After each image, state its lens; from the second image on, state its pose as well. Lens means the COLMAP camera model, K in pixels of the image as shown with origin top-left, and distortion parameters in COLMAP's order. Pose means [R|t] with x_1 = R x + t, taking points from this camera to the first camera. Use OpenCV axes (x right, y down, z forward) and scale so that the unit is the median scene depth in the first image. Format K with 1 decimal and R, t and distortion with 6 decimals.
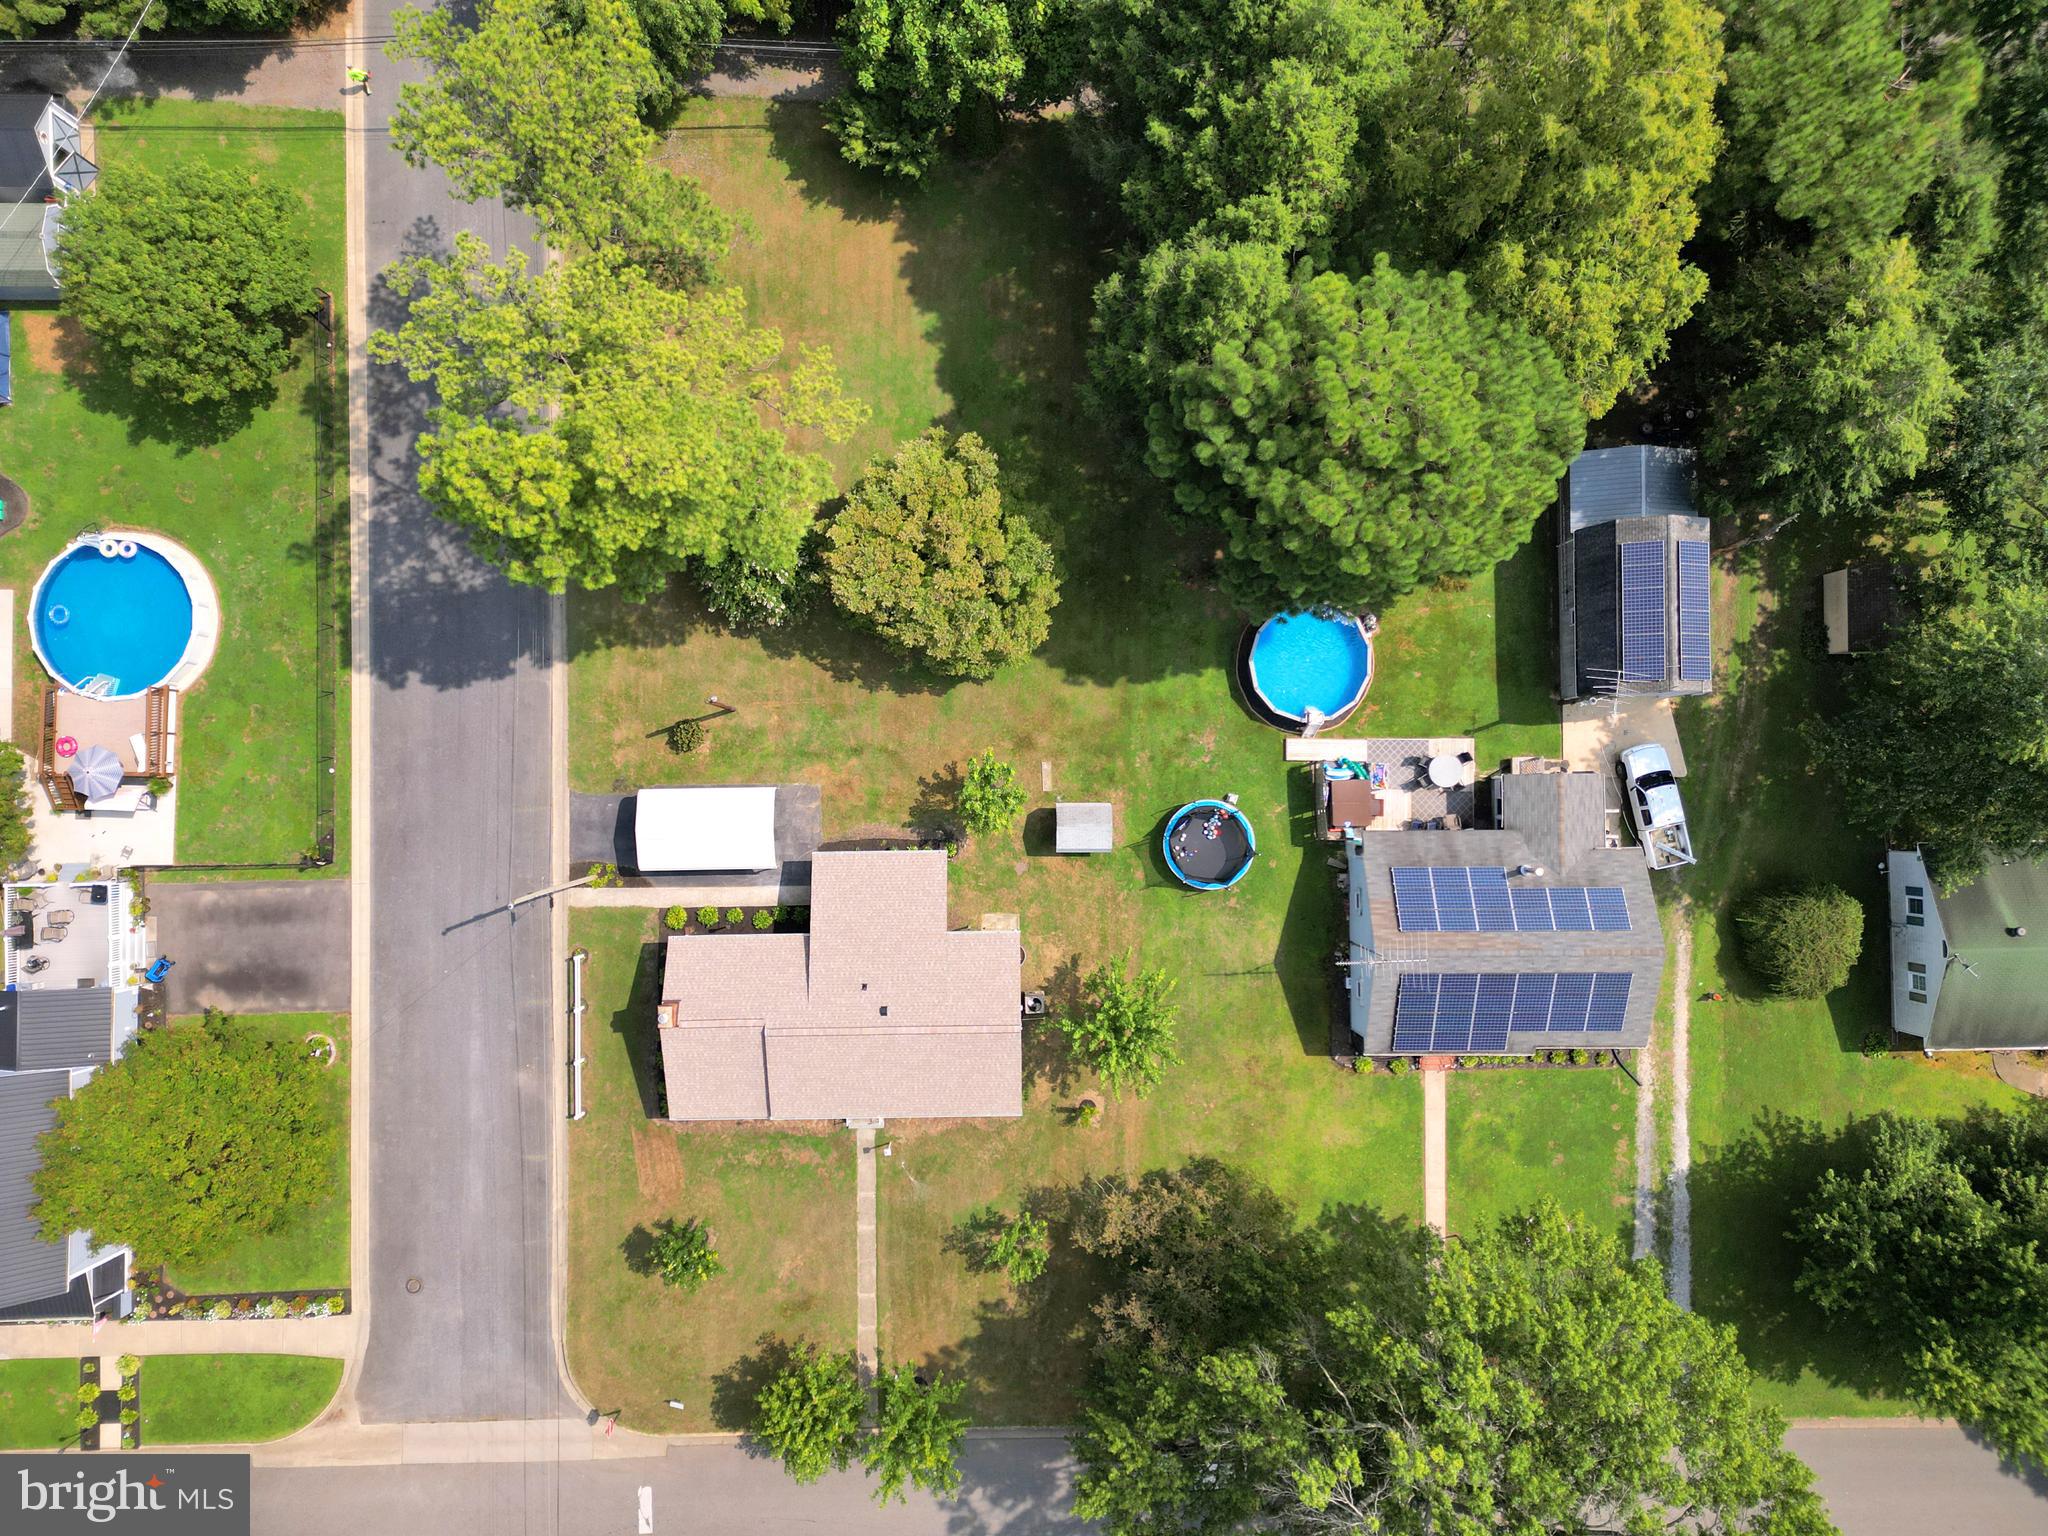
lens RADIAL K [[1425.8, 0, 1024.0], [0, 1425.8, 768.0], [0, 0, 1]] dist [0.065648, -0.054361]
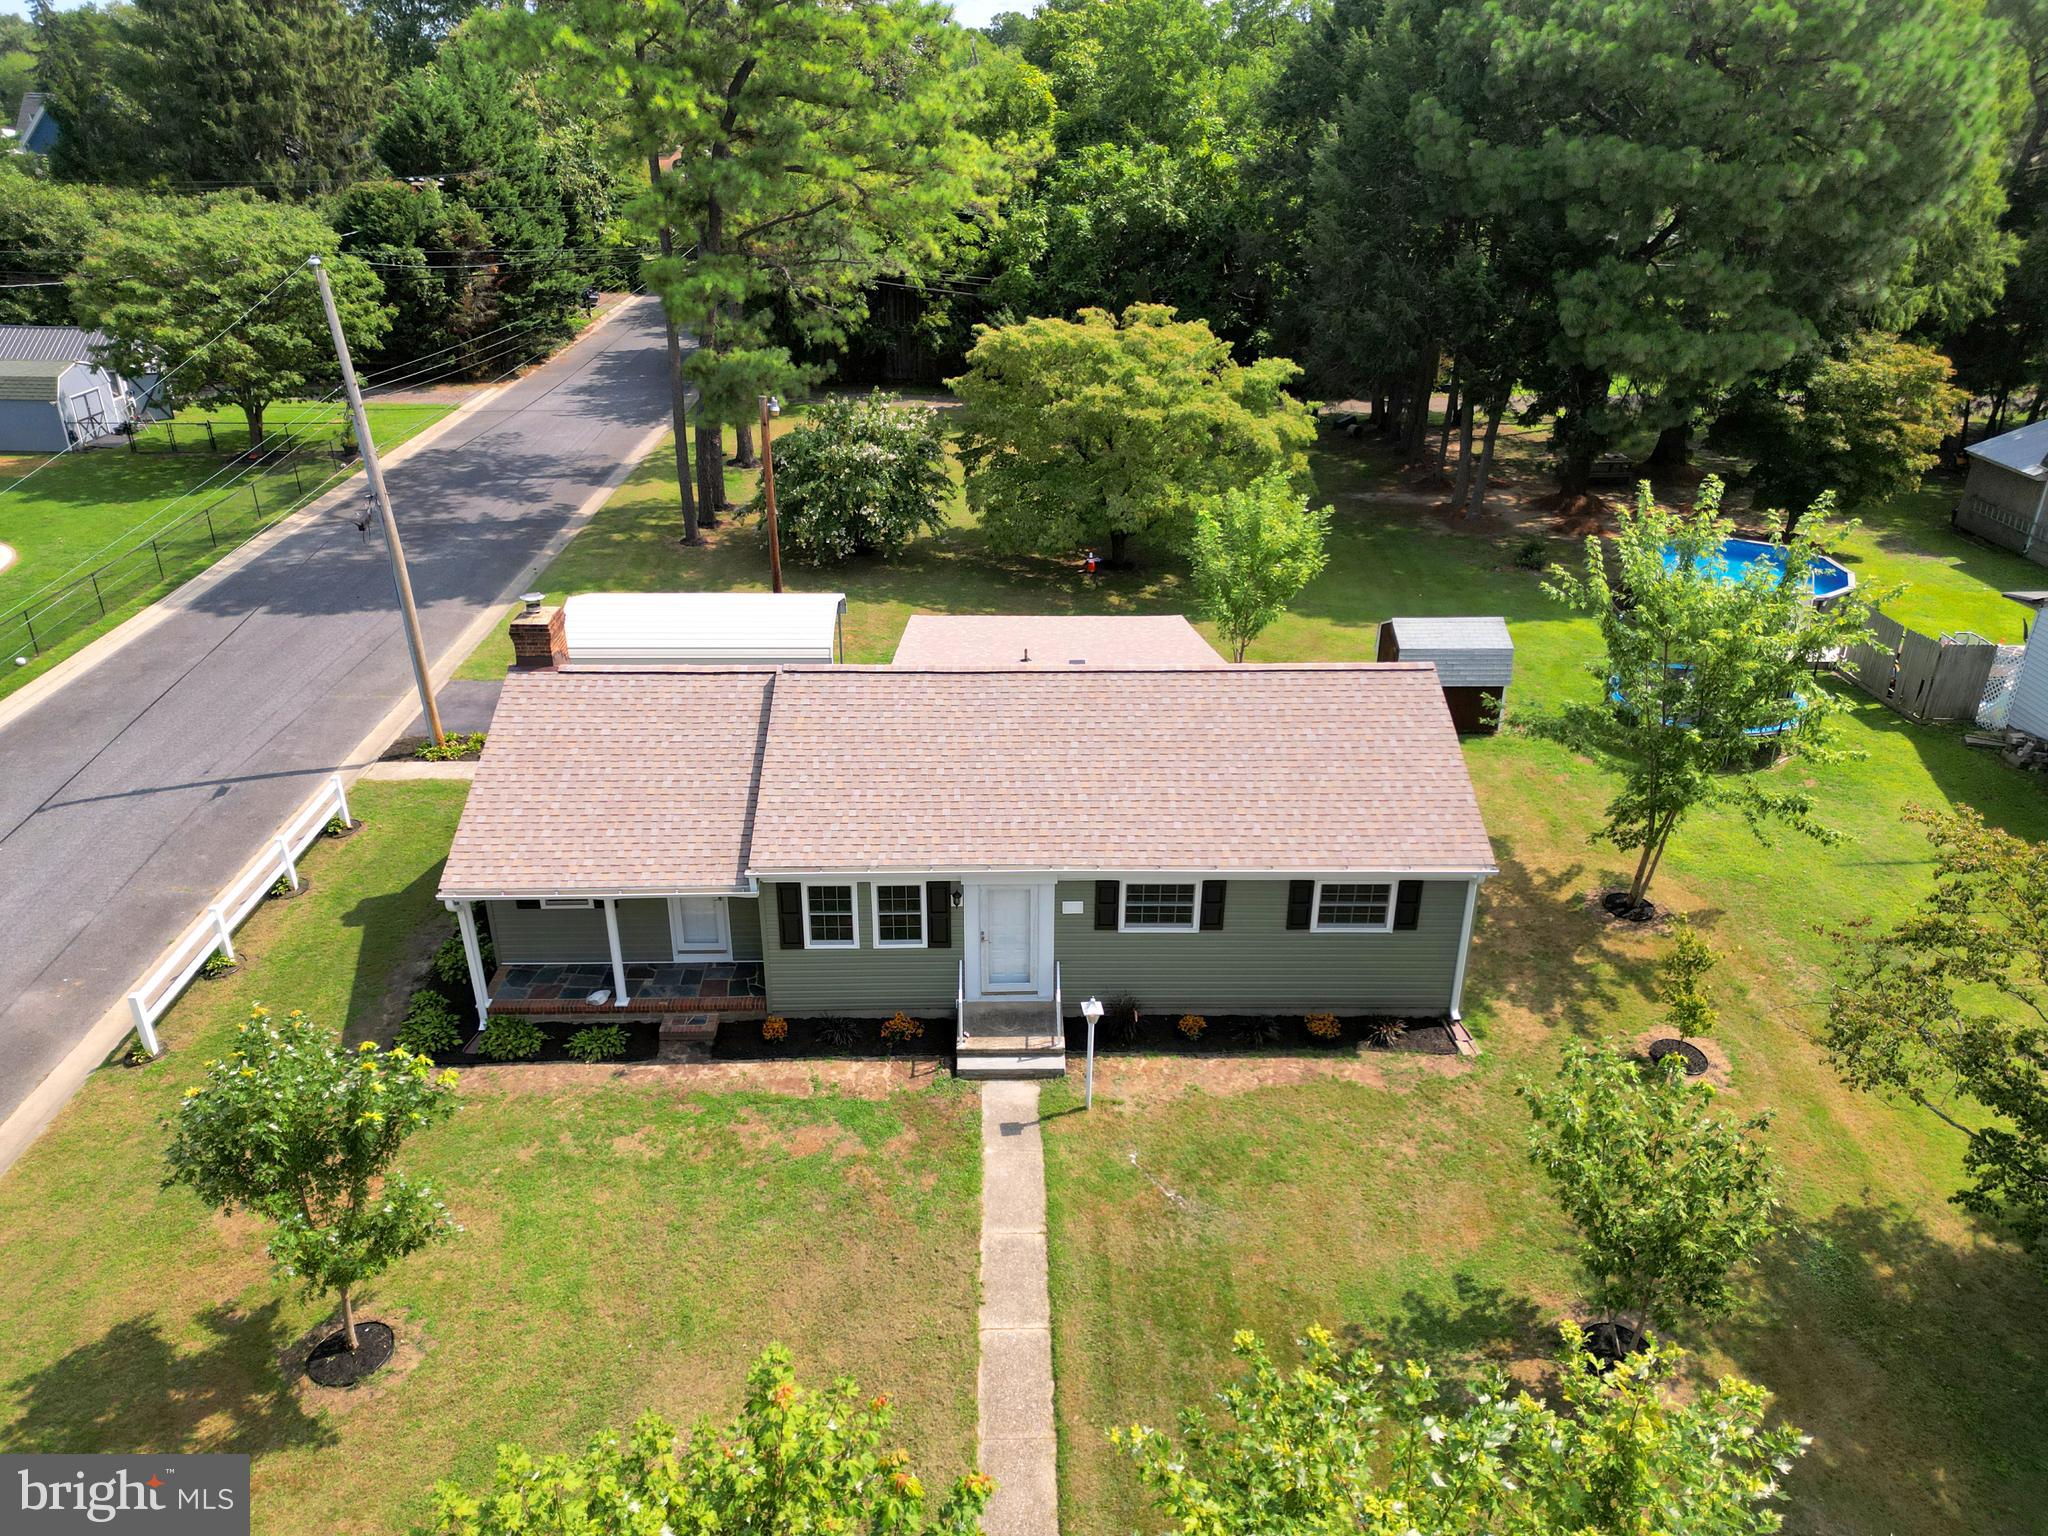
lens RADIAL K [[1438.5, 0, 1020.4], [0, 1438.5, 759.6], [0, 0, 1]] dist [0.059623, -0.056178]
pose [[0.999945, -0.009757, 0.003794, -0.108463], [0.007787, 0.450985, -0.892497, 0.508092], [0.006997, 0.892478, 0.451036, 0.789358]]
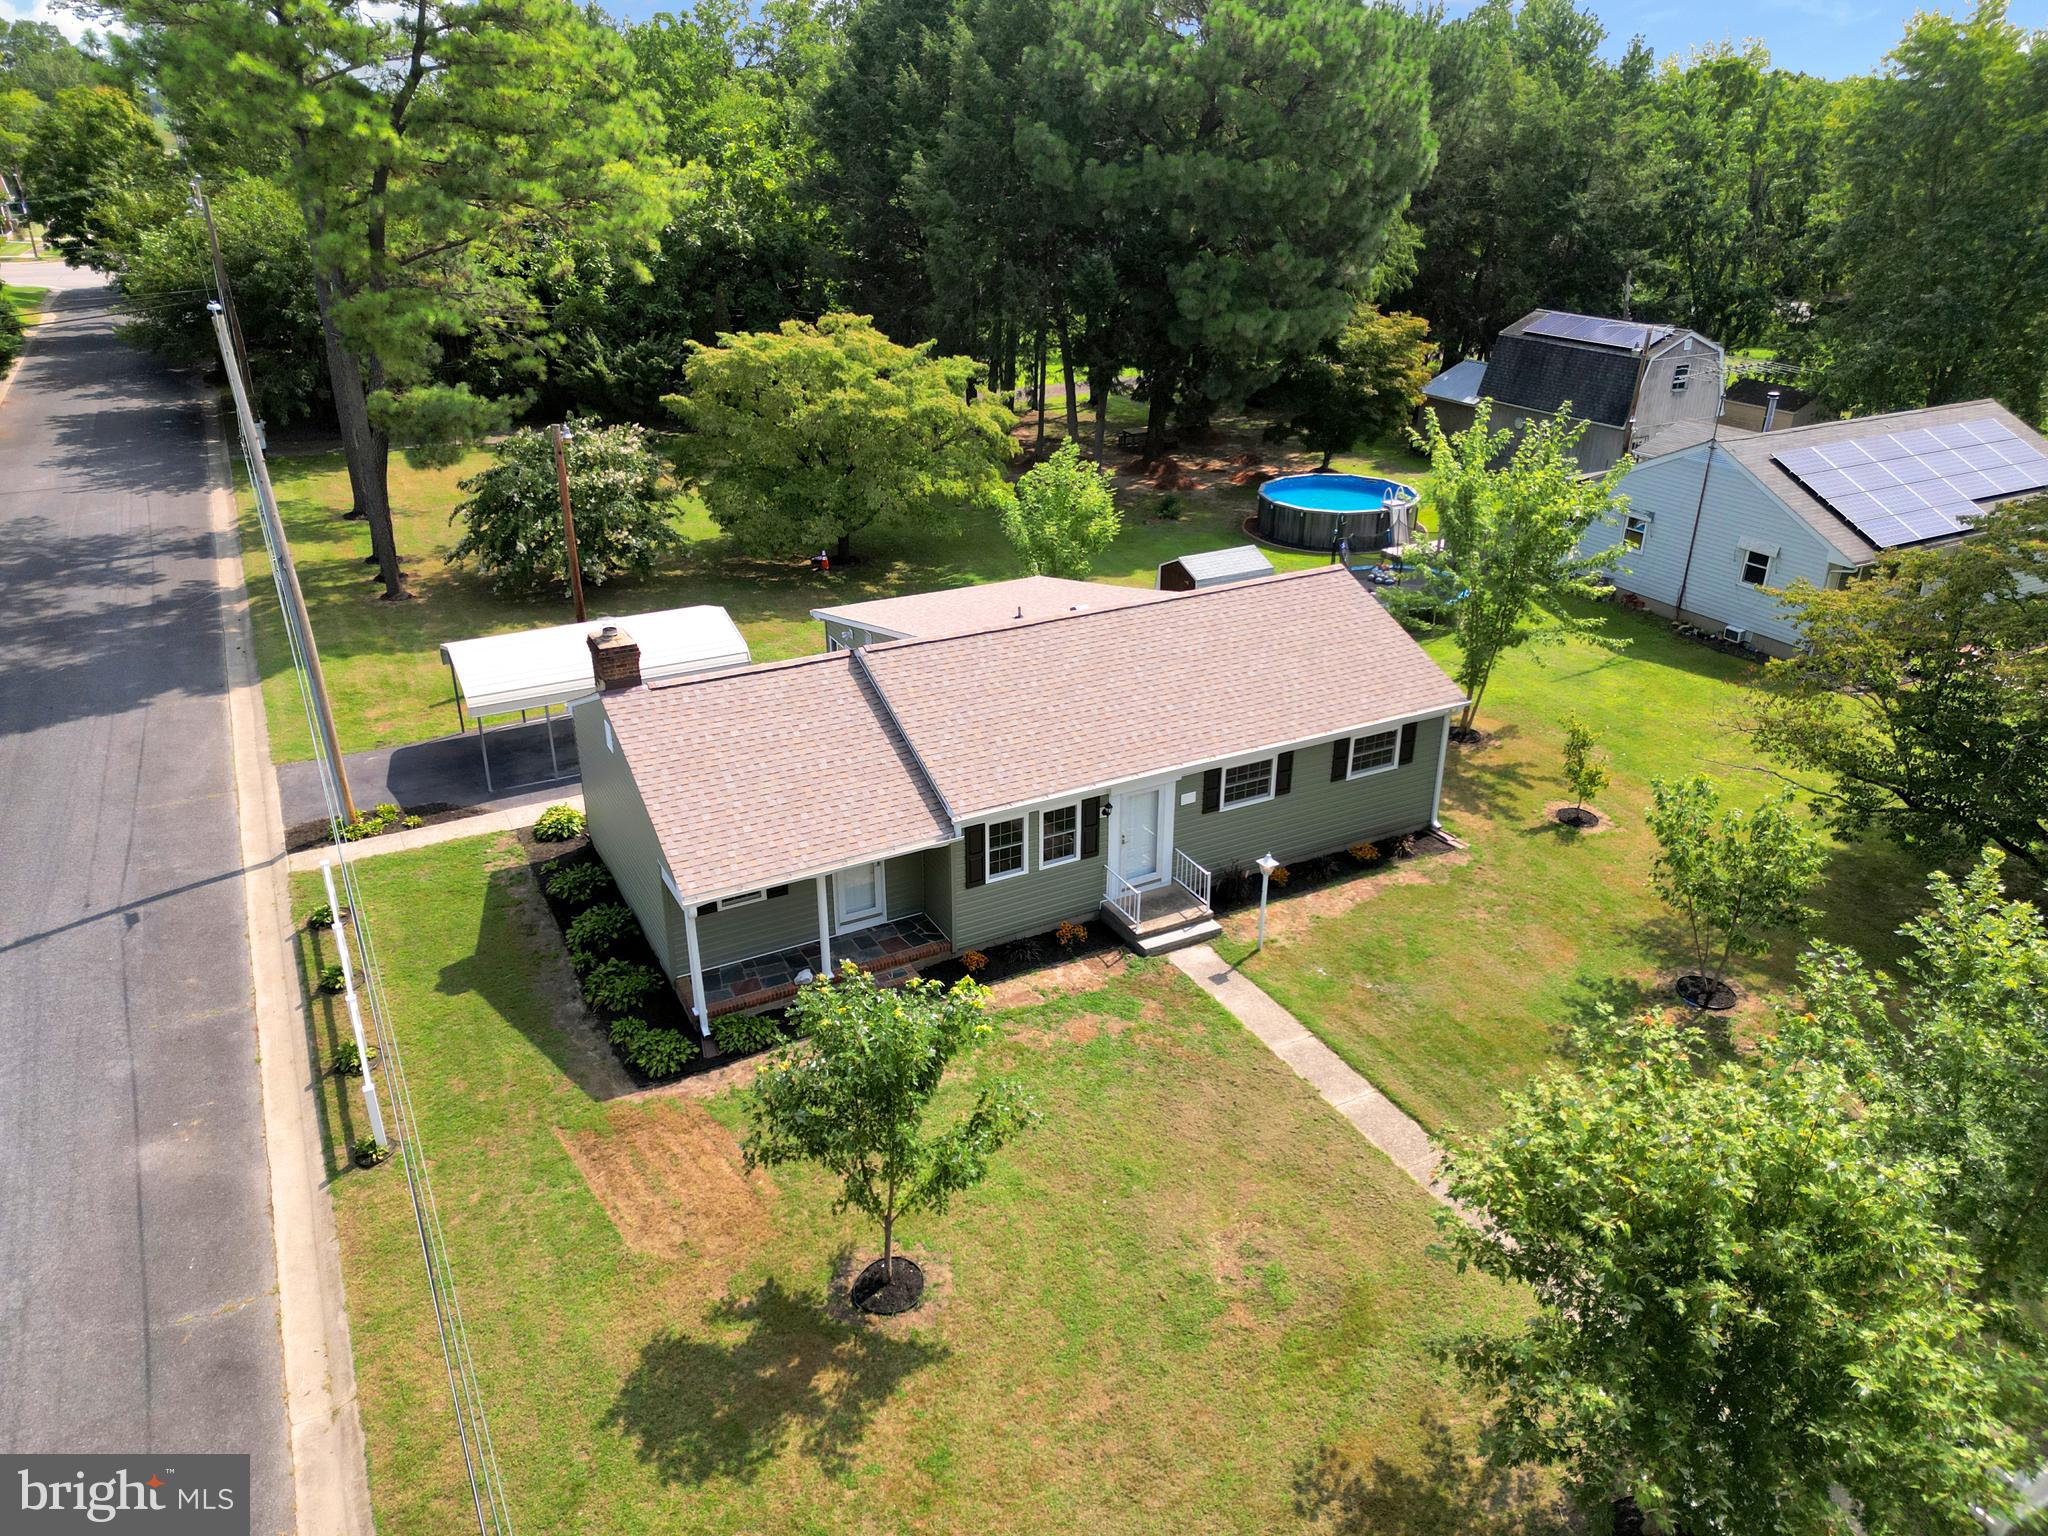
lens RADIAL K [[1425.8, 0, 1024.0], [0, 1425.8, 768.0], [0, 0, 1]] dist [0.065648, -0.054361]
pose [[0.888259, -0.201555, 0.412761, -0.295330], [0.459333, 0.395711, -0.795252, 0.514613], [-0.003047, 0.895985, 0.444074, 0.788525]]
